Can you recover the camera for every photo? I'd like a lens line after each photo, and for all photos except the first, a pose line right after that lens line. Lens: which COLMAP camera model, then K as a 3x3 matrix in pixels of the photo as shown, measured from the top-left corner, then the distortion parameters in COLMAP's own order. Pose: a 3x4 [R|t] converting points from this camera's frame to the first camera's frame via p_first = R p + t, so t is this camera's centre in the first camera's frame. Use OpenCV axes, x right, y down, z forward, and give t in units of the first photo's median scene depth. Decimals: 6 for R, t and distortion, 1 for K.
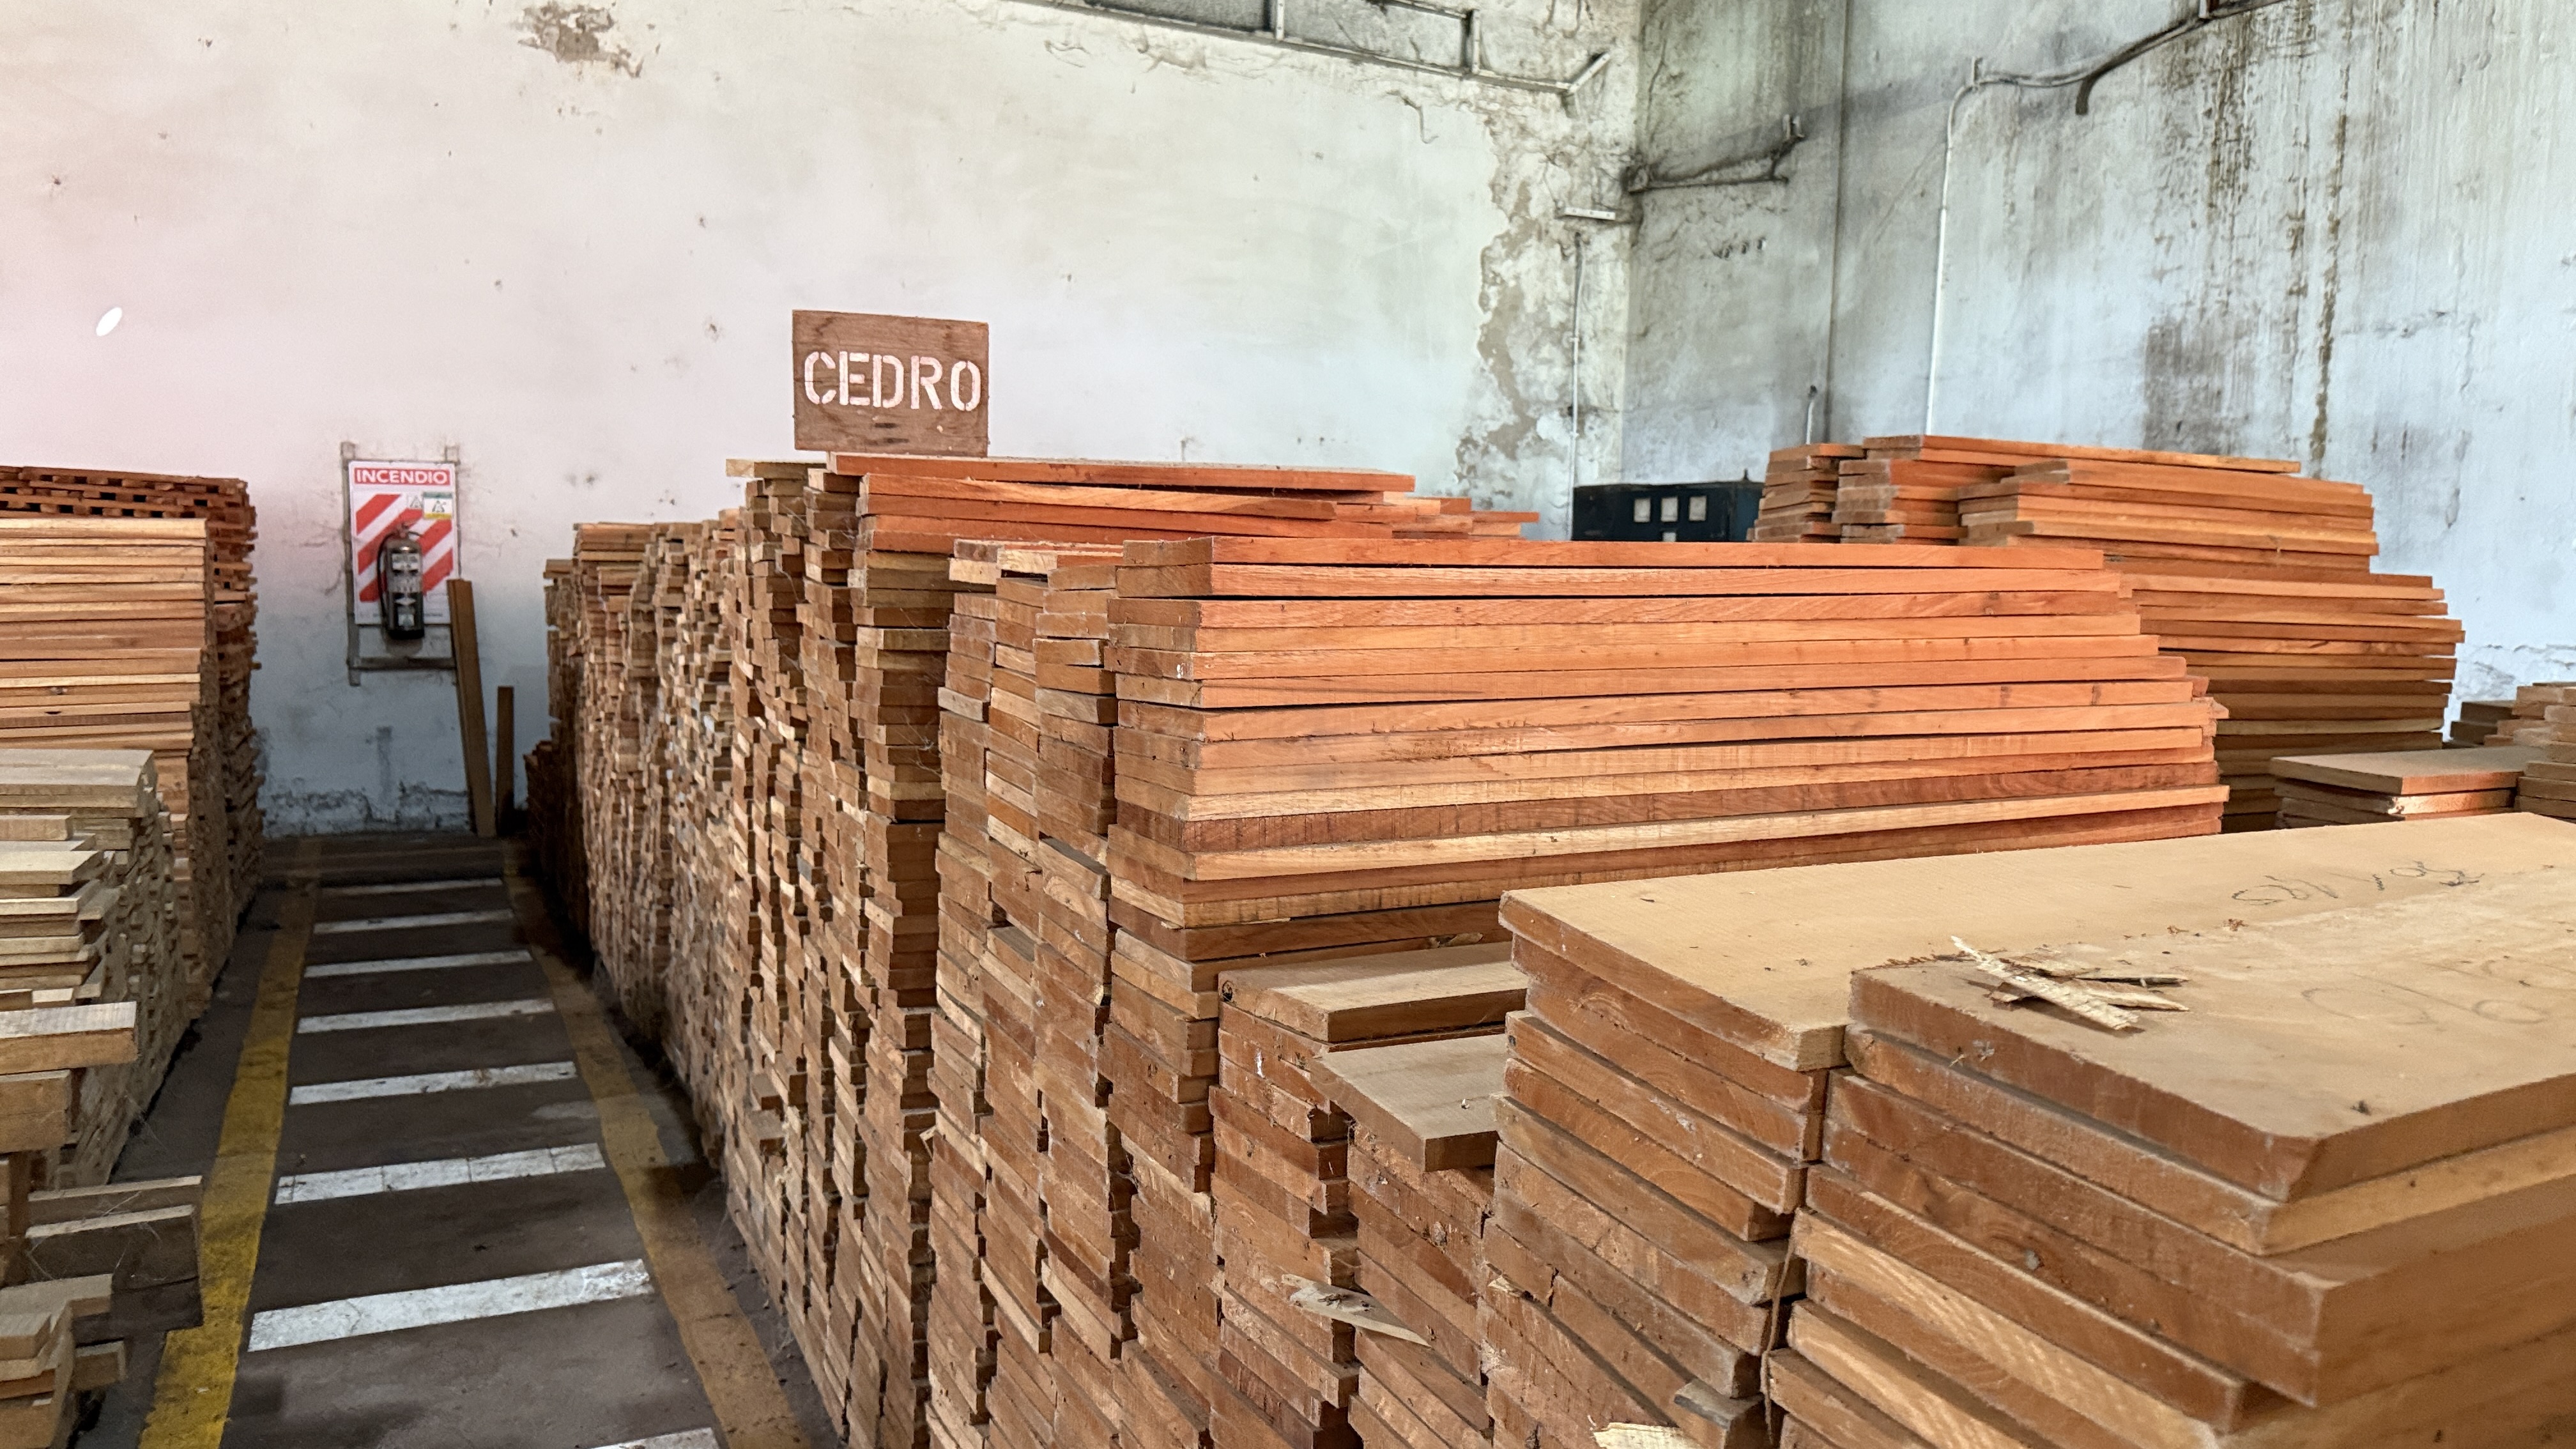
lens RADIAL K [[1824.6, 0, 1306.5], [0, 1824.6, 735.6], [0, 0, 1]] dist [0.038808, -0.047692]
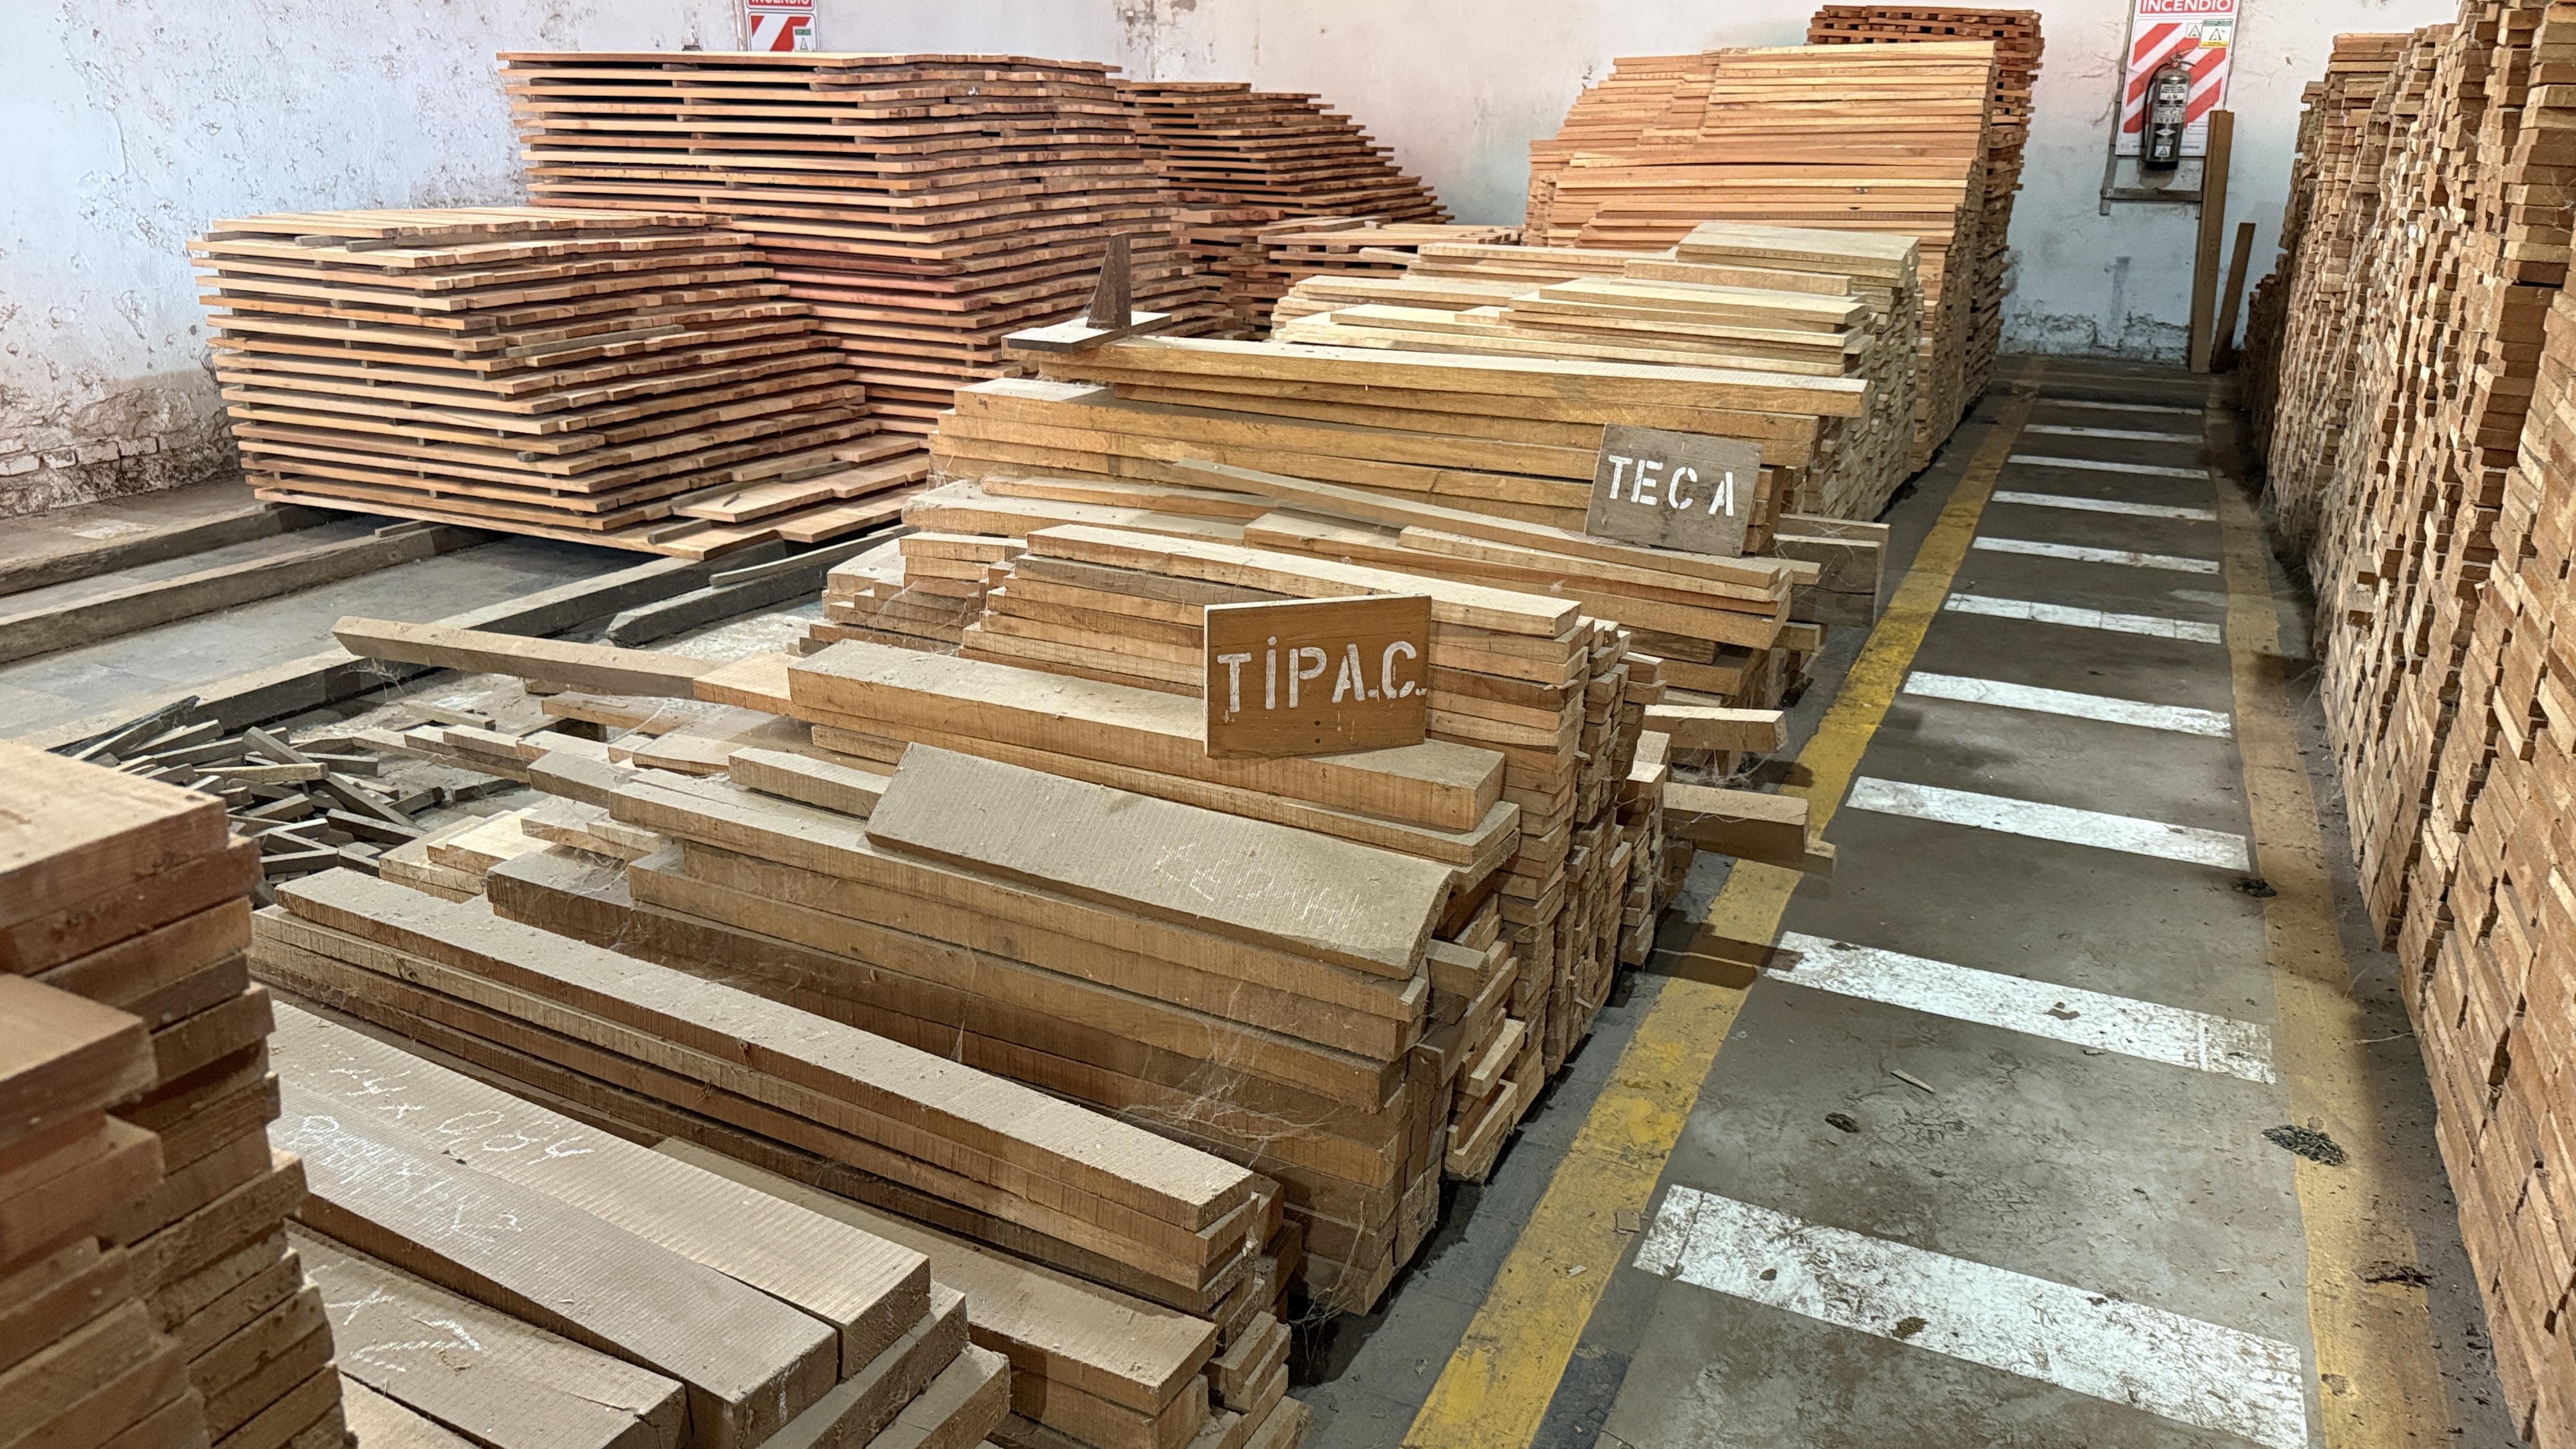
lens RADIAL K [[1824.6, 0, 1300.2], [0, 1824.6, 700.1], [0, 0, 1]] dist [0.038808, -0.047692]
pose [[0.628753, 0.235767, -0.741002, 0.044318], [-0.074754, 0.966841, 0.244192, 0.019441], [0.774004, -0.098144, 0.625529, -0.054215]]
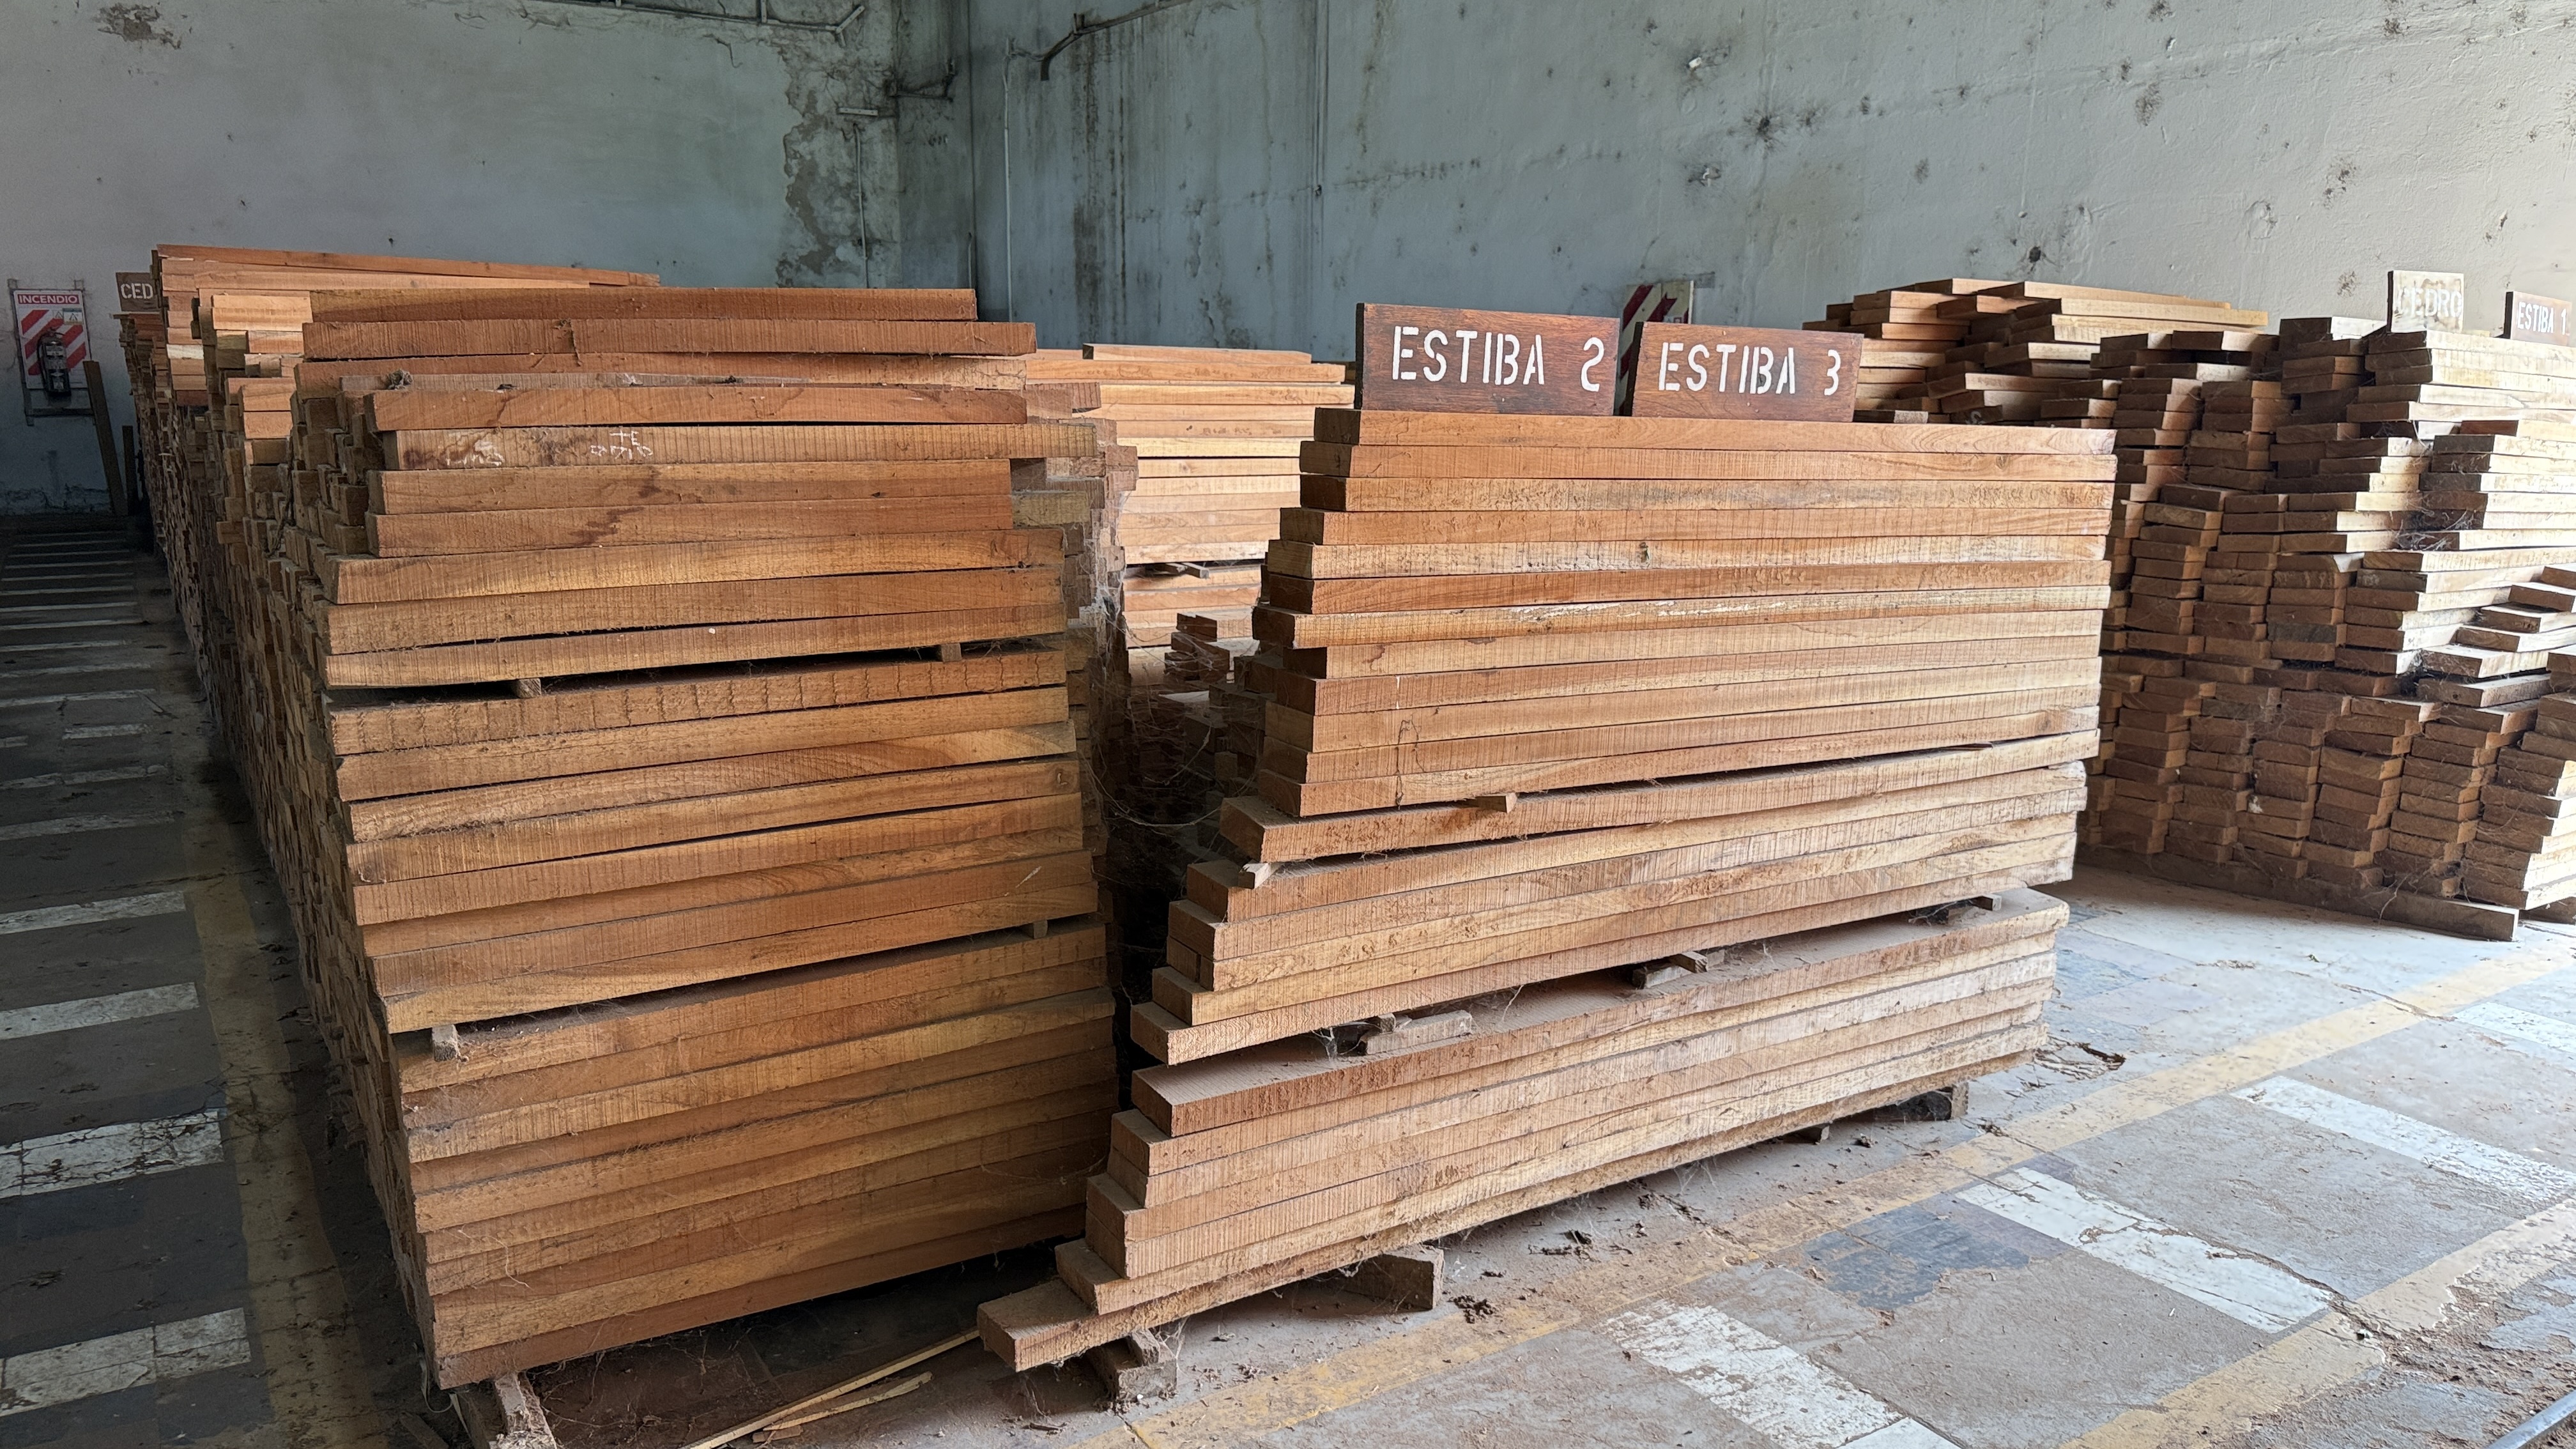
lens RADIAL K [[1824.6, 0, 1293.4], [0, 1824.6, 720.9], [0, 0, 1]] dist [0.038808, -0.047692]
pose [[0.994648, -0.033464, 0.097748, 0.461312], [0.022568, 0.993618, 0.110519, 0.081961], [-0.100822, -0.107721, 0.989056, -0.815856]]
